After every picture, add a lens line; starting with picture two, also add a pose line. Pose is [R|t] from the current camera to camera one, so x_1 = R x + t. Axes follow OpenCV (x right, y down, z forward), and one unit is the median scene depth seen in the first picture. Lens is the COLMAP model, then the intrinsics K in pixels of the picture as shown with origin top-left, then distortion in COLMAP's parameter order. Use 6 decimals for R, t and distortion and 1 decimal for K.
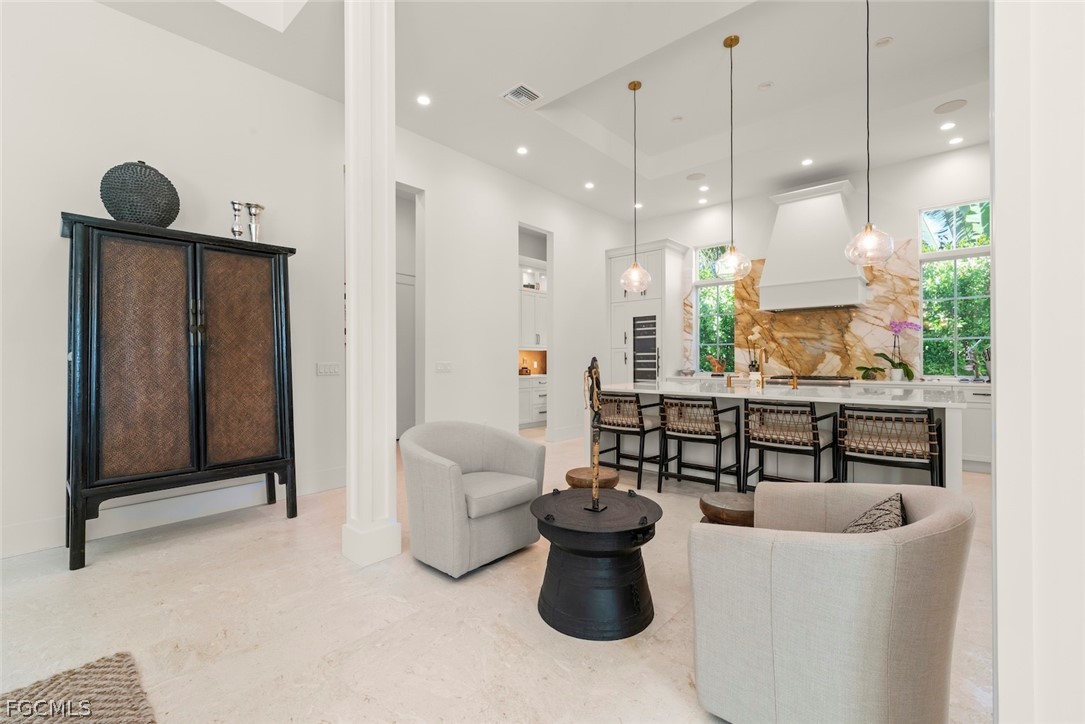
lens RADIAL K [[463.1, 0, 541.3], [0, 463.1, 360.0], [0, 0, 1]] dist [0.003338, 0.000357]
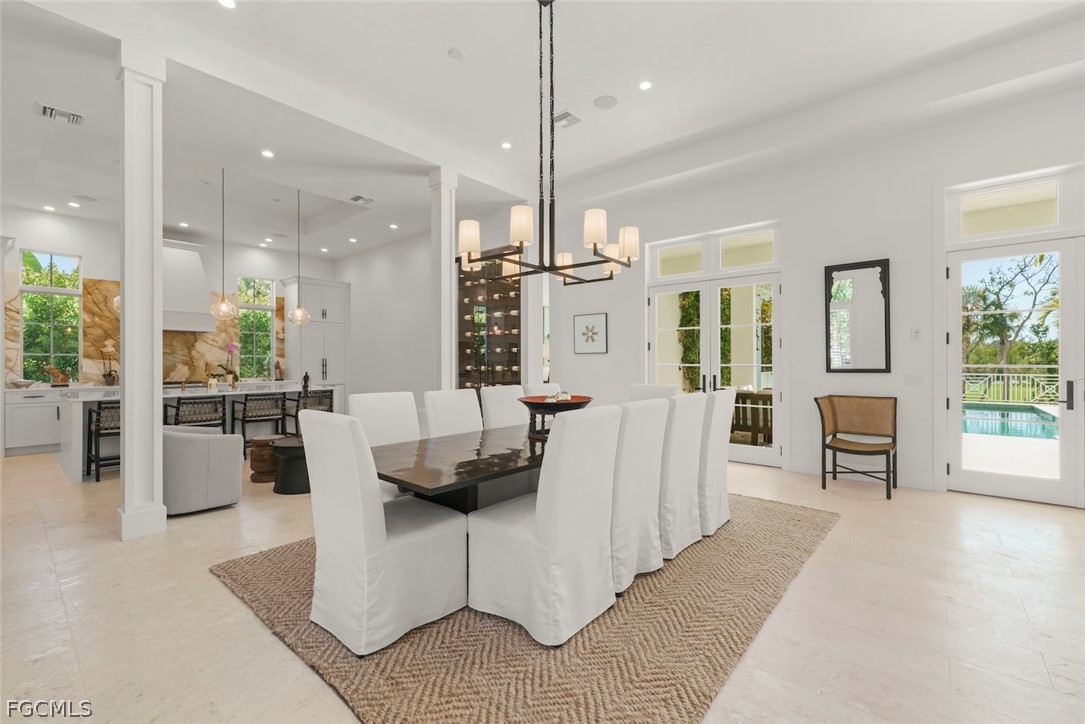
lens RADIAL K [[463.1, 0, 541.3], [0, 463.1, 360.0], [0, 0, 1]] dist [0.003338, 0.000357]
pose [[-0.018643, 0.008223, 0.999792, -0.742912], [0.002551, 0.999963, -0.008177, -0.013428], [-0.999823, 0.002398, -0.018664, -0.022722]]
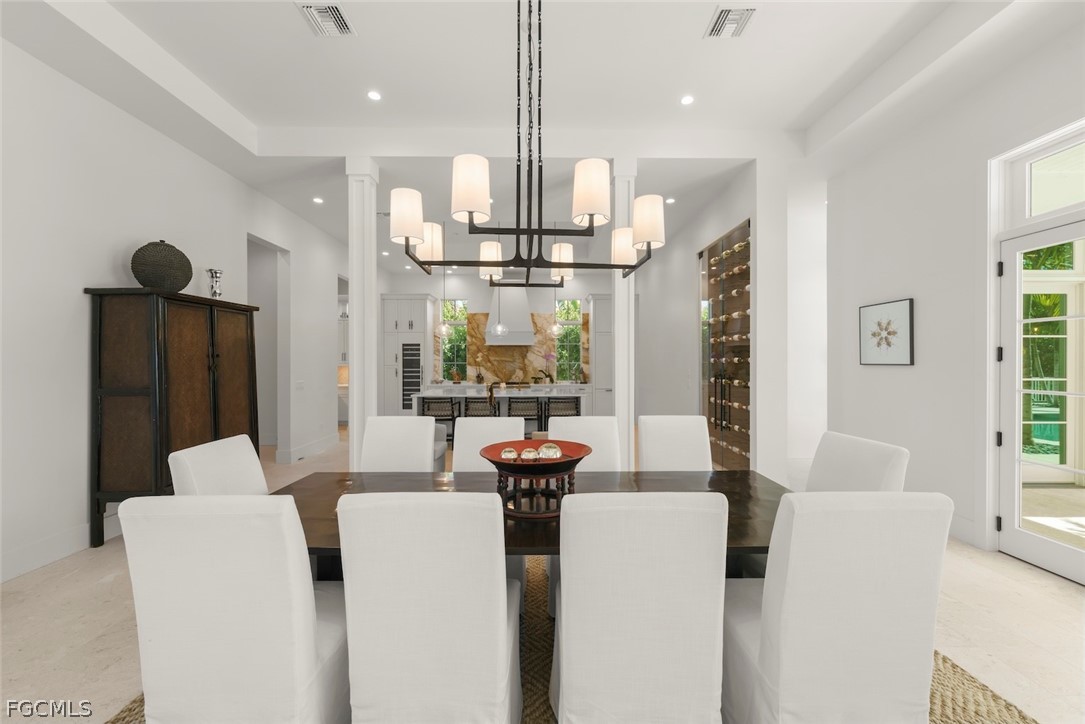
lens RADIAL K [[421.7, 0, 542.5], [0, 421.7, 362.0], [0, 0, 1]] dist [-0.000914, -0.000060]
pose [[0.737614, 0.002205, 0.675219, -0.432966], [-0.001555, 0.999998, -0.001566, -0.041884], [-0.675221, 0.000105, 0.737616, -0.297461]]
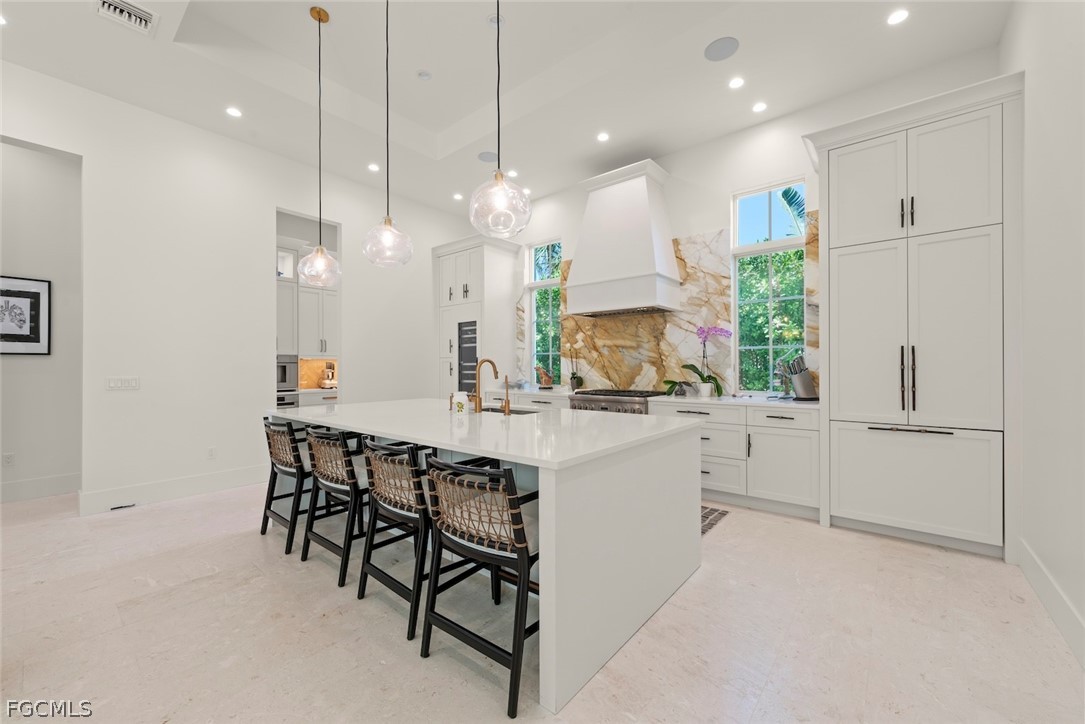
lens RADIAL K [[421.7, 0, 542.5], [0, 421.7, 362.0], [0, 0, 1]] dist [-0.000914, -0.000060]
pose [[0.999346, -0.000435, 0.036155, 0.400231], [0.000783, 0.999953, -0.009632, -0.010849], [-0.036149, 0.009655, 0.999300, 0.222617]]
